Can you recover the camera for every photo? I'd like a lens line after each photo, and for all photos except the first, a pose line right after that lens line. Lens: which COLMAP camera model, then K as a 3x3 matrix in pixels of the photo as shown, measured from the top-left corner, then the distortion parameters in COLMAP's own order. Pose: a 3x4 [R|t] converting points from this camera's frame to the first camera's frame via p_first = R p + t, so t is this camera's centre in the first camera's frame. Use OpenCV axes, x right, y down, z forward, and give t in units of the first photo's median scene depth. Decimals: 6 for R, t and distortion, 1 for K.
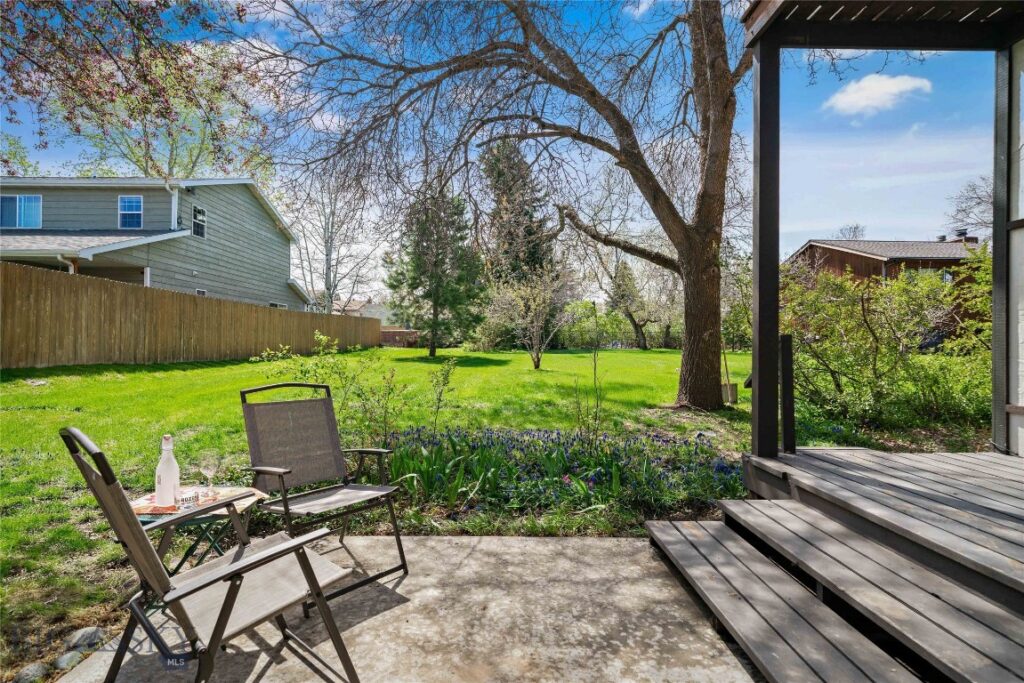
lens RADIAL K [[516.4, 0, 512.0], [0, 516.4, 341.5], [0, 0, 1]] dist [0.000405, 0.000404]
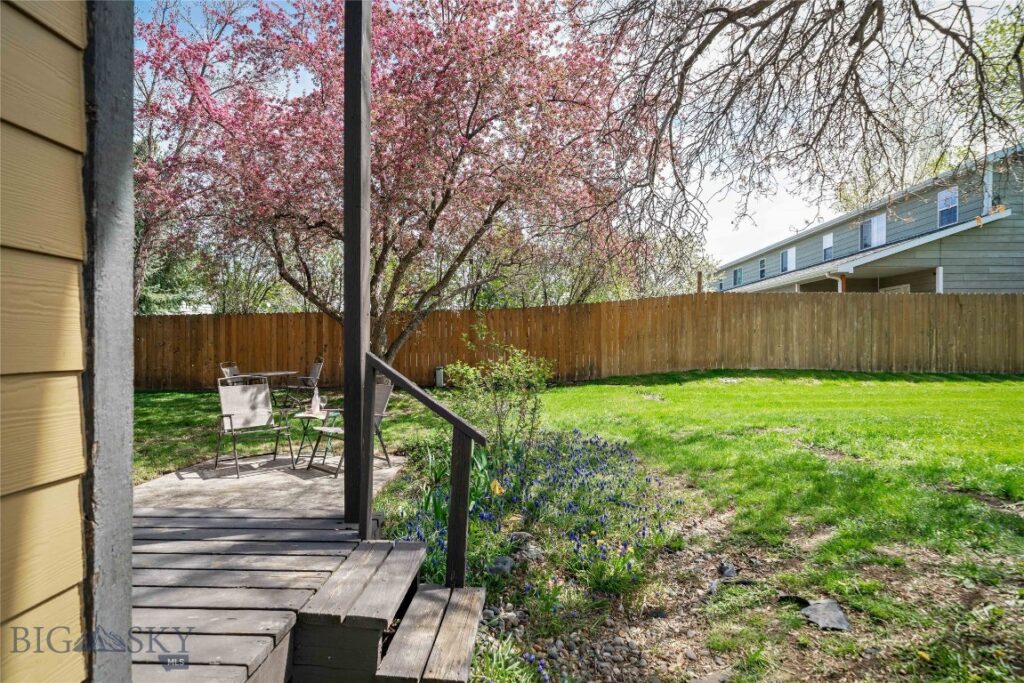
lens RADIAL K [[542.3, 0, 512.0], [0, 542.3, 341.5], [0, 0, 1]] dist [0.024434, 0.000023]
pose [[-0.055524, -0.015942, -0.998330, 0.389668], [0.004387, 0.999859, -0.016211, -0.000282], [0.998448, -0.005280, -0.055446, 0.397917]]
